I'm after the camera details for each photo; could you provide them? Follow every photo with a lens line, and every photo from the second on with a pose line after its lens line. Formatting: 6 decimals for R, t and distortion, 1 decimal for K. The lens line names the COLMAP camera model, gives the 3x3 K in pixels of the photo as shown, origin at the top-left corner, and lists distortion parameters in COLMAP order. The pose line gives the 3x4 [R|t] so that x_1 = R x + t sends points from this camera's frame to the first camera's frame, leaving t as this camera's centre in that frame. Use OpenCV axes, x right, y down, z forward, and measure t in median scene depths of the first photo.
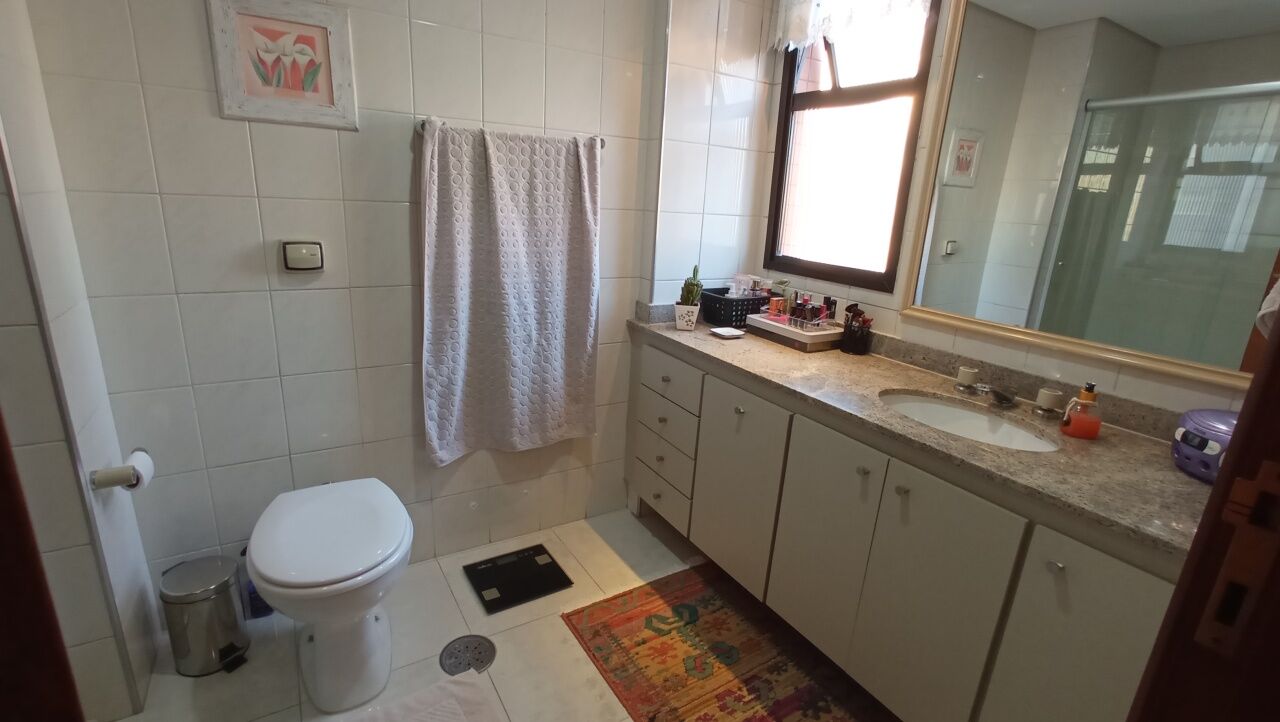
lens RADIAL K [[580.0, 0, 645.0], [0, 580.0, 364.3], [0, 0, 1]] dist [-0.068172, 0.054765]
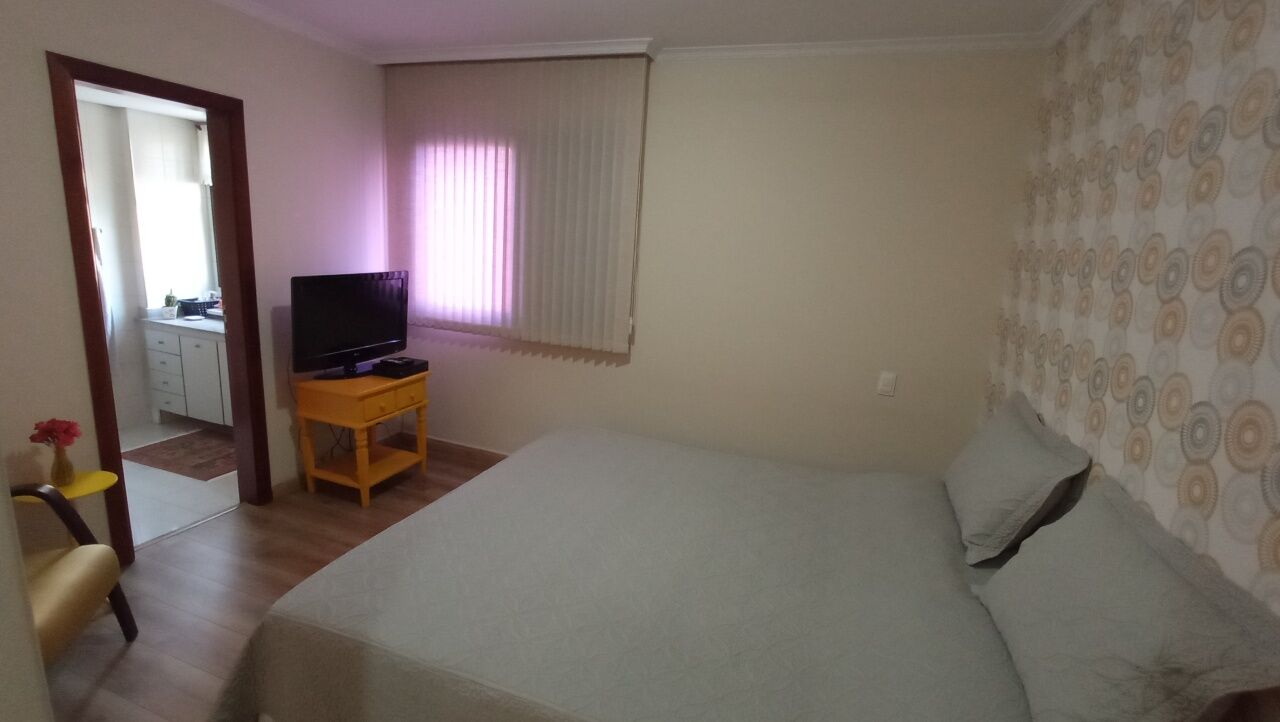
lens RADIAL K [[562.3, 0, 638.5], [0, 562.3, 364.1], [0, 0, 1]] dist [-0.000127, -0.005543]
pose [[0.788639, -0.140618, 0.598561, 0.186761], [0.155027, 0.987521, 0.027738, 0.335346], [-0.594992, 0.070918, 0.800597, -1.756076]]
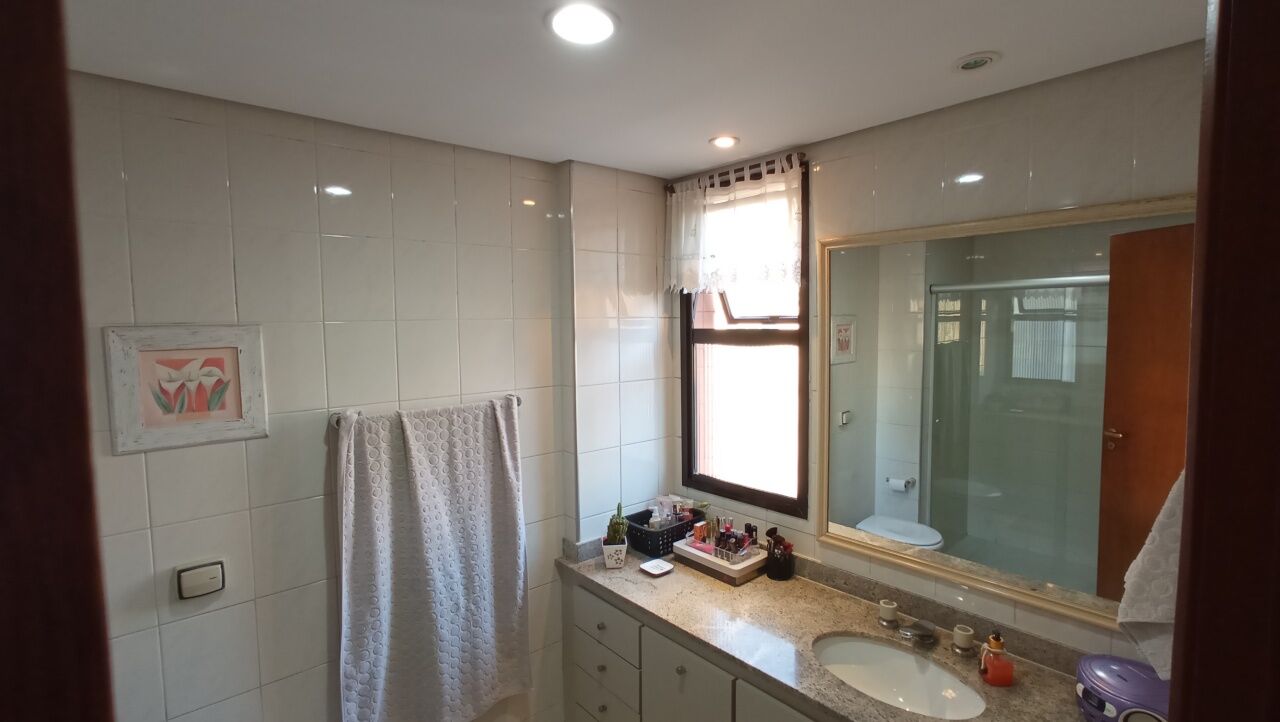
lens RADIAL K [[580.0, 0, 645.0], [0, 580.0, 364.3], [0, 0, 1]] dist [-0.068172, 0.054765]
pose [[0.983961, -0.078918, 0.159979, -0.012424], [0.109710, 0.974873, -0.193871, -0.227487], [-0.140659, 0.208313, 0.967895, -0.049935]]
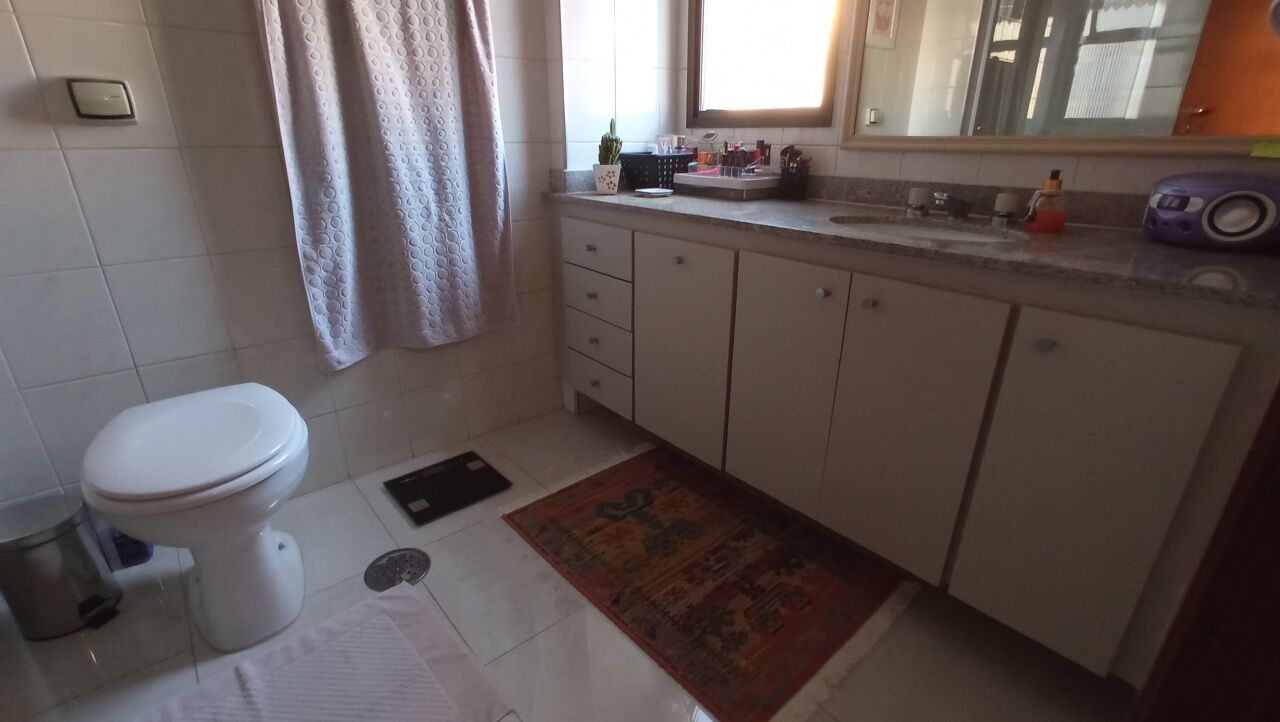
lens RADIAL K [[580.0, 0, 645.0], [0, 580.0, 364.3], [0, 0, 1]] dist [-0.068172, 0.054765]
pose [[0.987386, -0.106350, 0.117293, -0.005985], [0.094193, 0.990029, 0.104735, 0.125033], [-0.127262, -0.092366, 0.987559, 0.103706]]
